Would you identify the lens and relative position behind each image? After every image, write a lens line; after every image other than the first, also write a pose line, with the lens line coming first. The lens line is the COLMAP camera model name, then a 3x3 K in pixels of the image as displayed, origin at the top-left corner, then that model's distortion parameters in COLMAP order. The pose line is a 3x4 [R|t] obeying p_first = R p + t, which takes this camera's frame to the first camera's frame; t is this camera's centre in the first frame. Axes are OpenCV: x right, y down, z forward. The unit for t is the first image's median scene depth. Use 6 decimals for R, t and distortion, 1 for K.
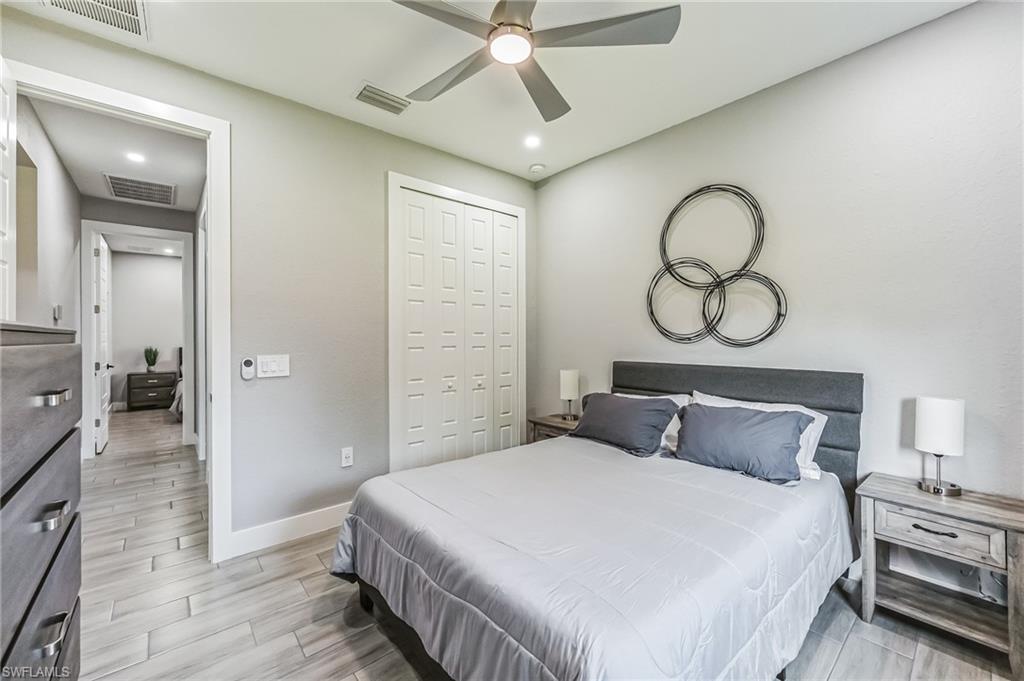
lens RADIAL K [[410.8, 0, 516.2], [0, 410.8, 333.2], [0, 0, 1]] dist [0.001548, 0.000647]
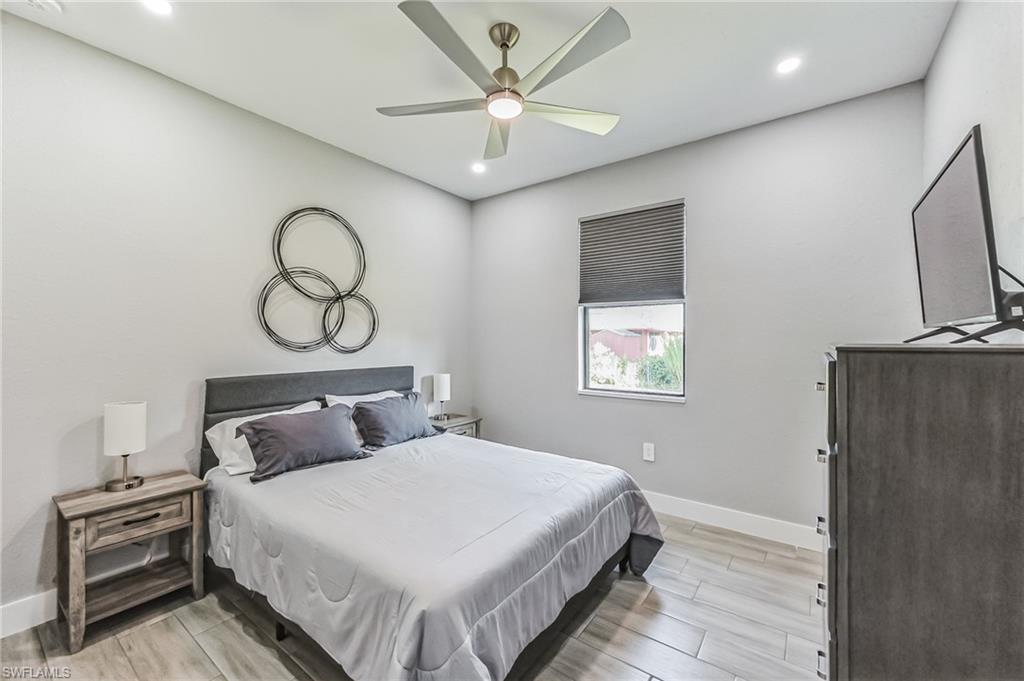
lens RADIAL K [[410.8, 0, 517.7], [0, 410.8, 337.8], [0, 0, 1]] dist [0.001548, 0.000647]
pose [[-0.202542, -0.002807, 0.979270, -0.774861], [-0.012314, 0.999924, 0.000319, -0.019138], [-0.979196, -0.011994, -0.202561, 0.768373]]
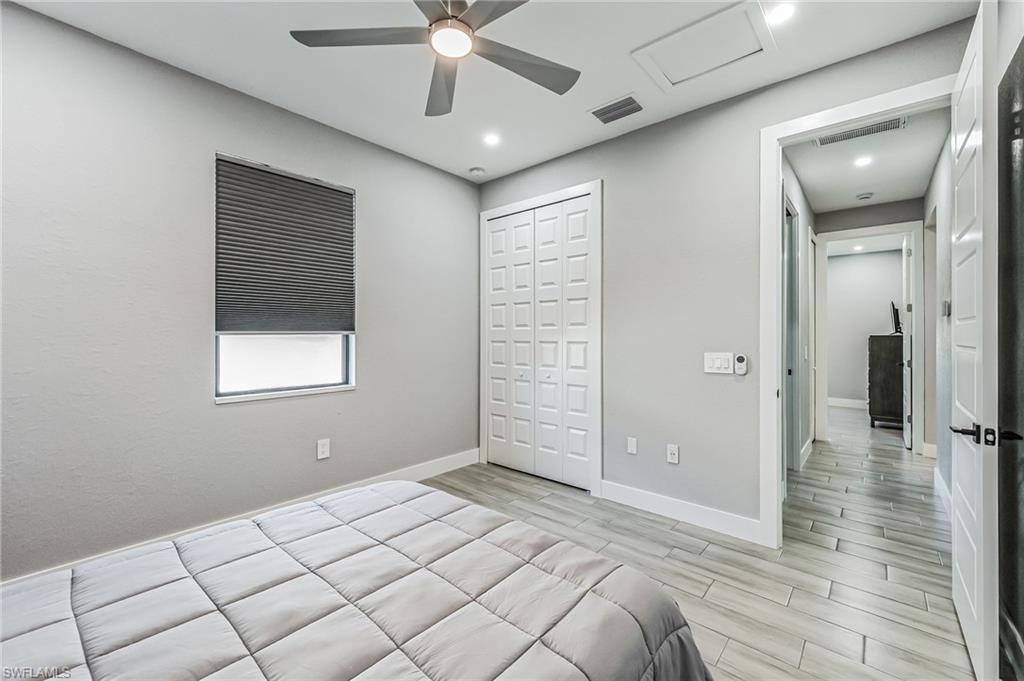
lens RADIAL K [[410.8, 0, 512.7], [0, 410.8, 336.2], [0, 0, 1]] dist [0.001548, 0.000647]
pose [[-0.992392, -0.008157, -0.122846, 0.325388], [-0.007983, 0.999966, -0.001912, 0.012441], [0.122858, -0.000917, -0.992424, 1.604296]]
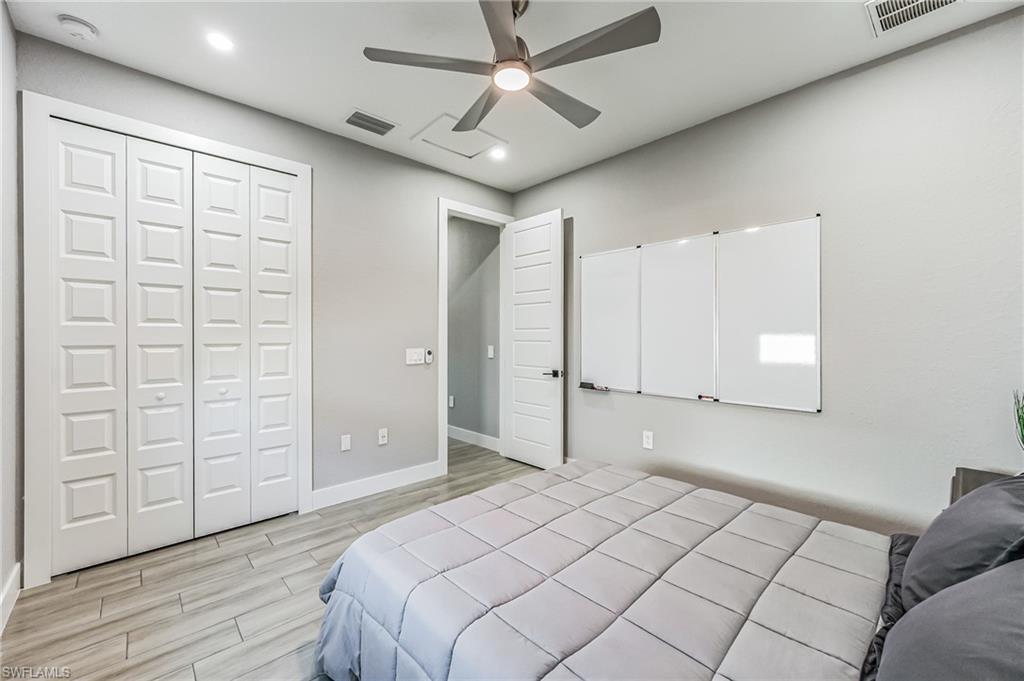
lens RADIAL K [[410.8, 0, 517.8], [0, 410.8, 336.9], [0, 0, 1]] dist [0.001548, 0.000647]
pose [[0.028748, -0.001787, -0.999585, 1.449404], [0.000581, 0.999998, -0.001771, 0.009739], [0.999587, -0.000530, 0.028749, 0.617494]]
